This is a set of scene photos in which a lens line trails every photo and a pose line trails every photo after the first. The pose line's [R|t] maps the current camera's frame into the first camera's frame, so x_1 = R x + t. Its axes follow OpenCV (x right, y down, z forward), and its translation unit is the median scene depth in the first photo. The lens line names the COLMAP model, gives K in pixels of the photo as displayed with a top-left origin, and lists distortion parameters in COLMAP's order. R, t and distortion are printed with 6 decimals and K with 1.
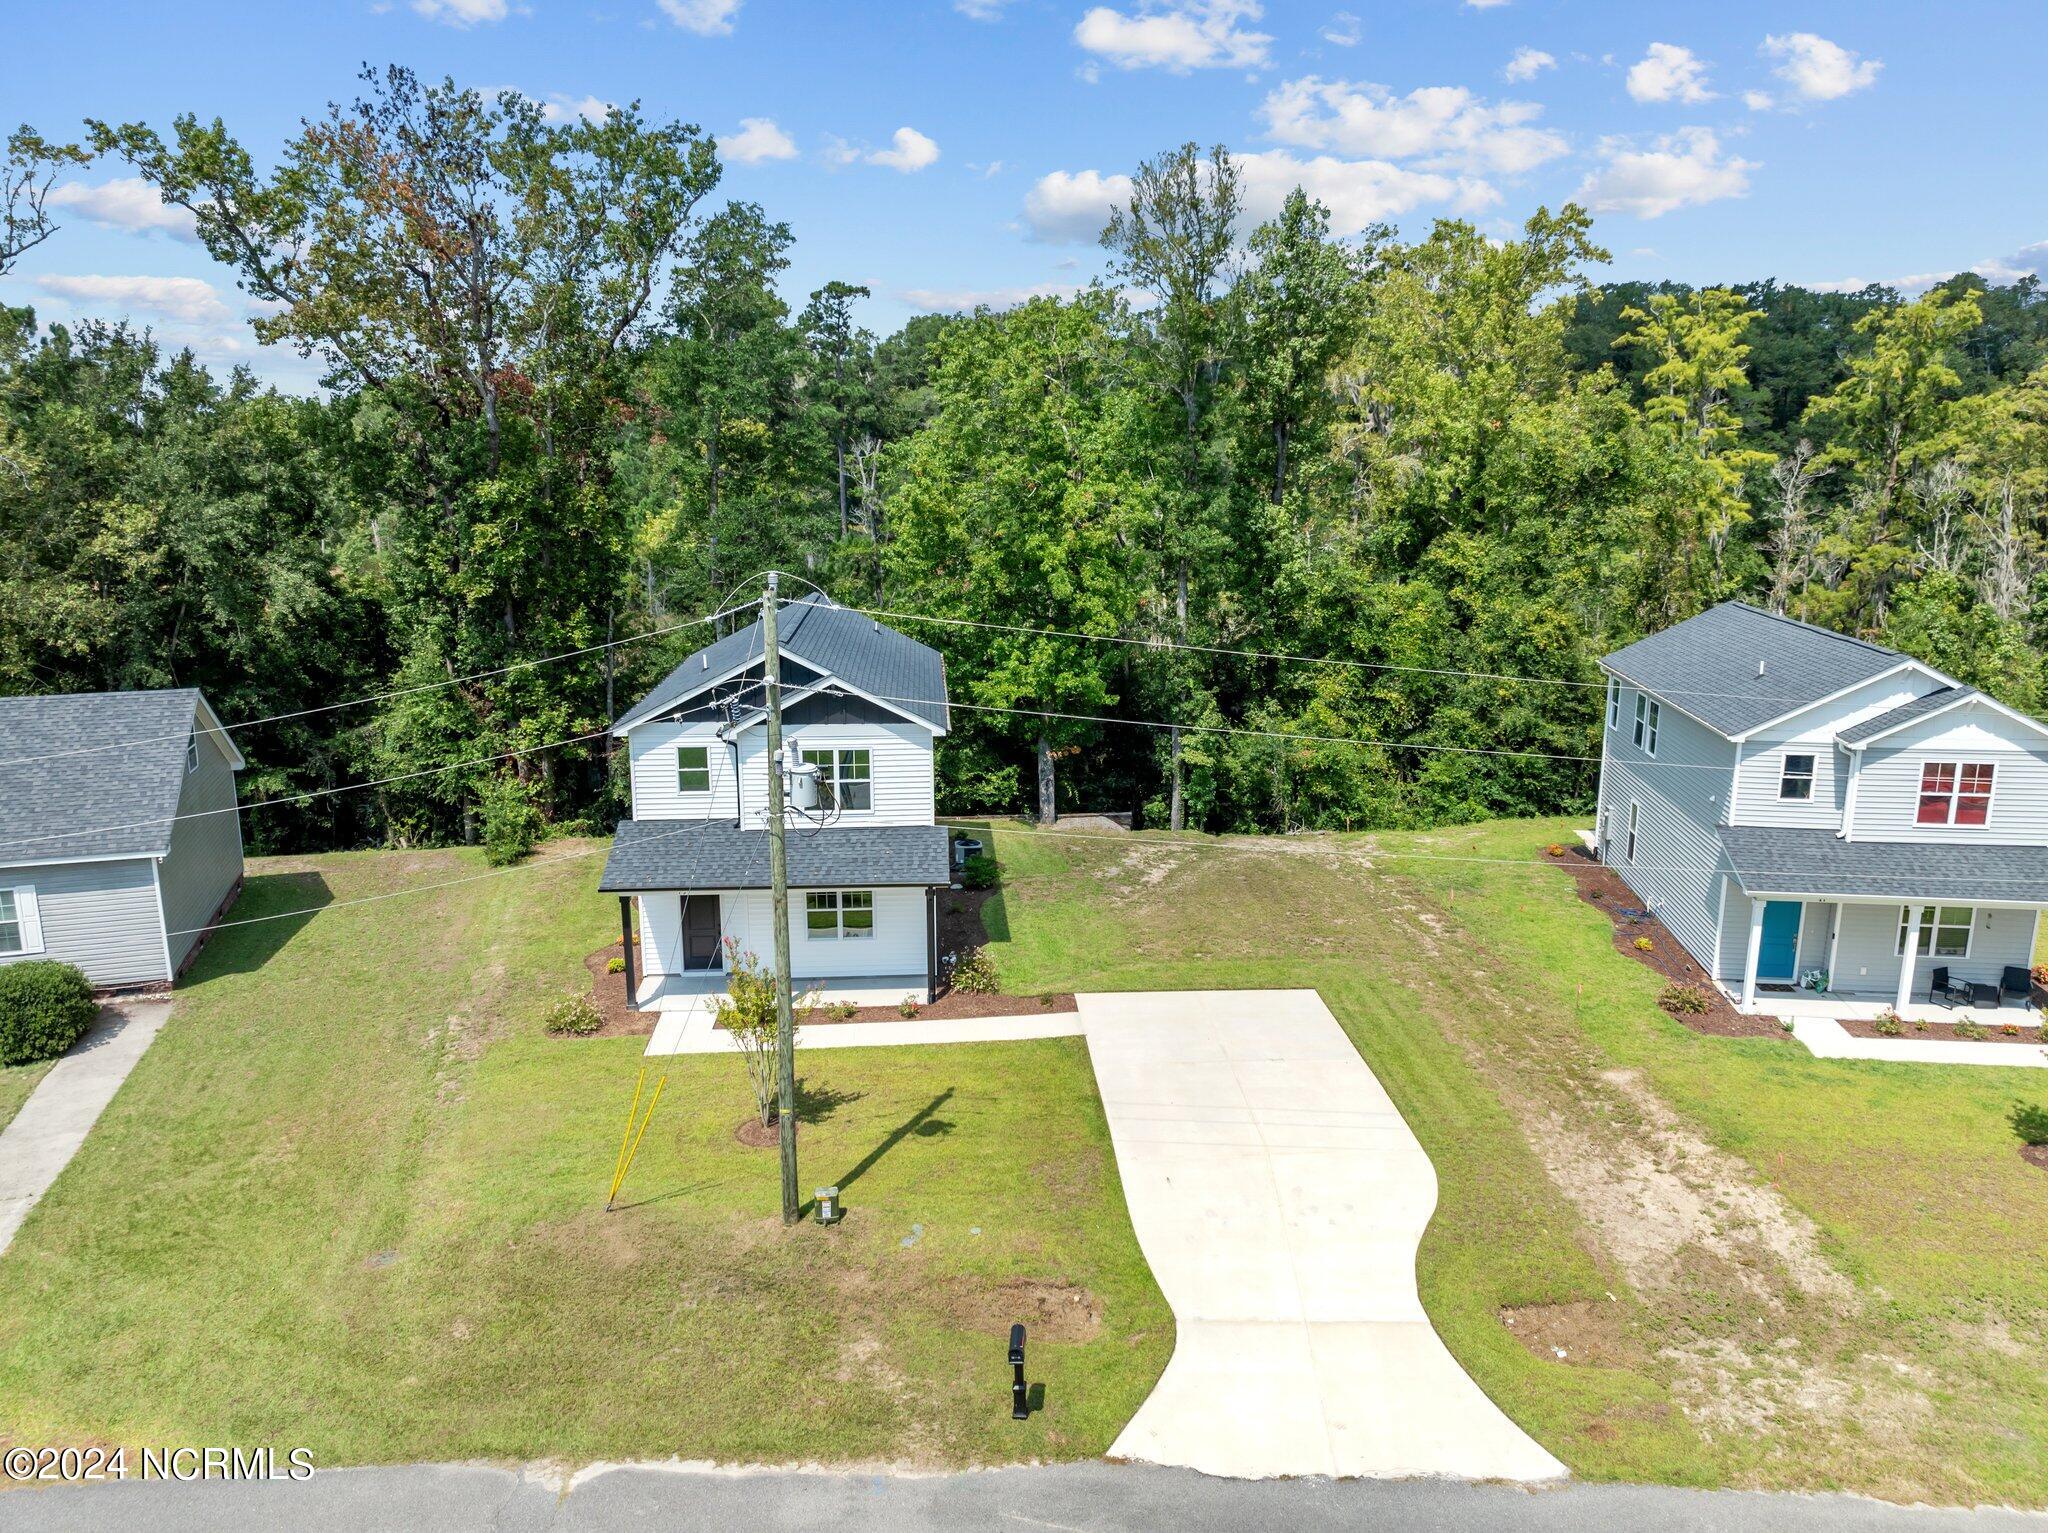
lens RADIAL K [[1439.1, 0, 1036.4], [0, 1439.1, 758.1], [0, 0, 1]] dist [-0.034431, 0.000713]
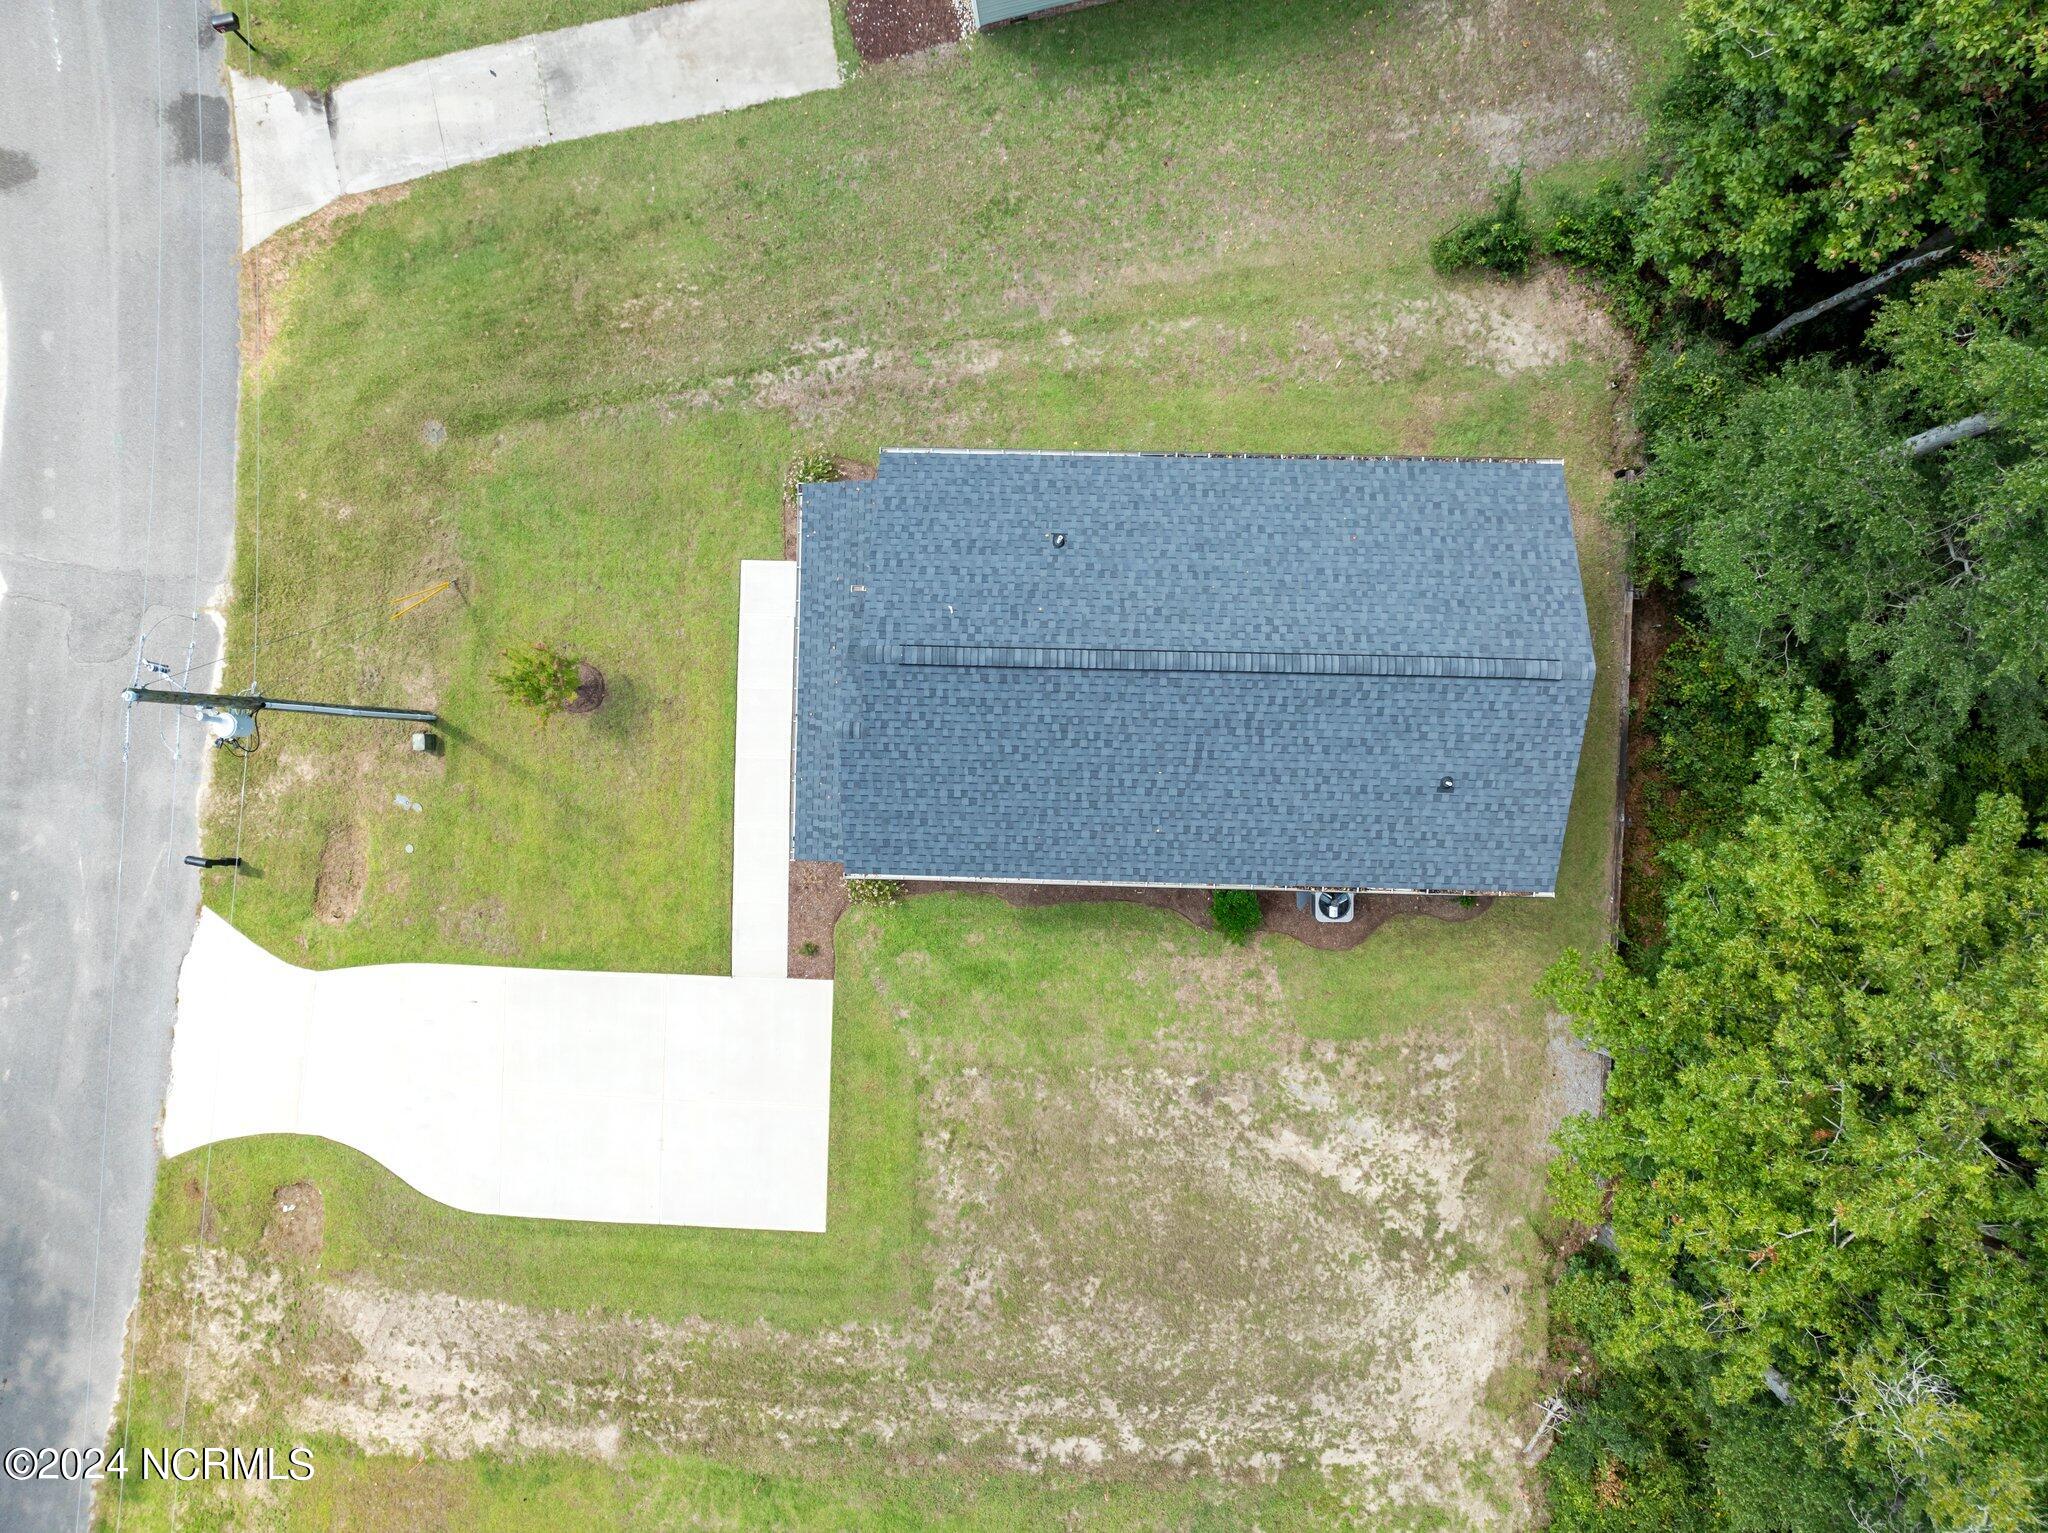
lens RADIAL K [[1439.1, 0, 1036.4], [0, 1439.1, 758.1], [0, 0, 1]] dist [-0.034431, 0.000713]
pose [[-0.102889, 0.994691, -0.002129, -0.130760], [-0.171816, -0.015665, 0.985004, -0.790223], [0.979741, 0.101712, 0.172516, 0.932460]]
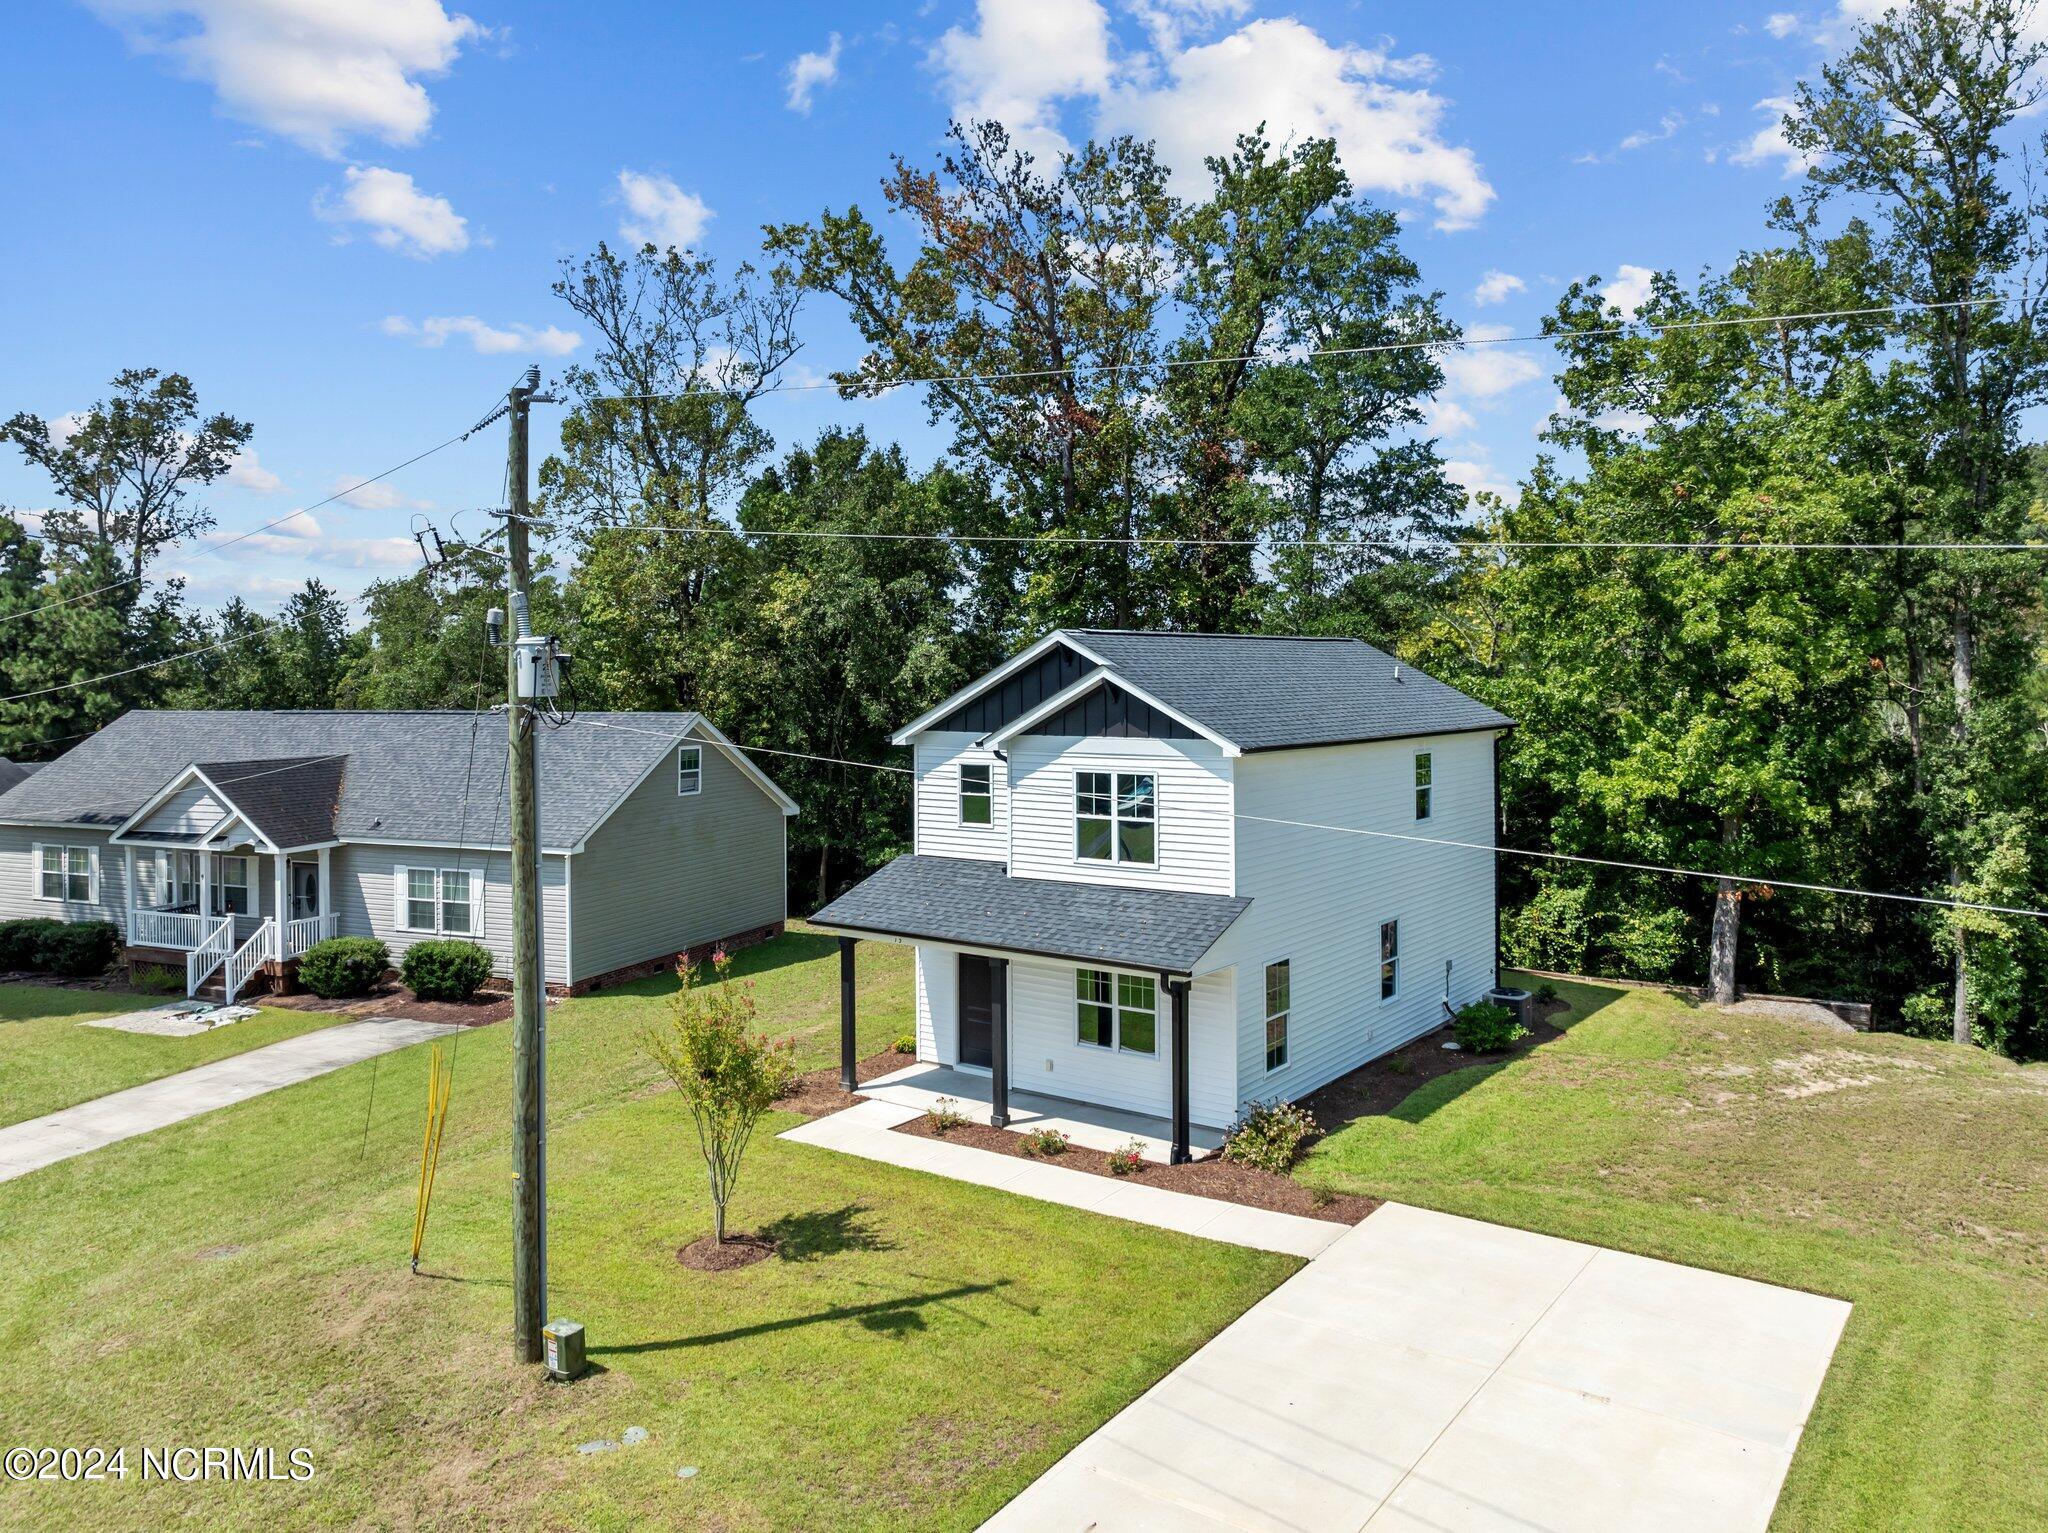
lens RADIAL K [[1475.2, 0, 1041.5], [0, 1475.2, 663.9], [0, 0, 1]] dist [-0.031652, -0.005317]
pose [[0.757381, -0.011690, -0.652869, 0.305464], [-0.129169, 0.977400, -0.167348, 0.066893], [0.640070, 0.211076, 0.738754, 0.414440]]
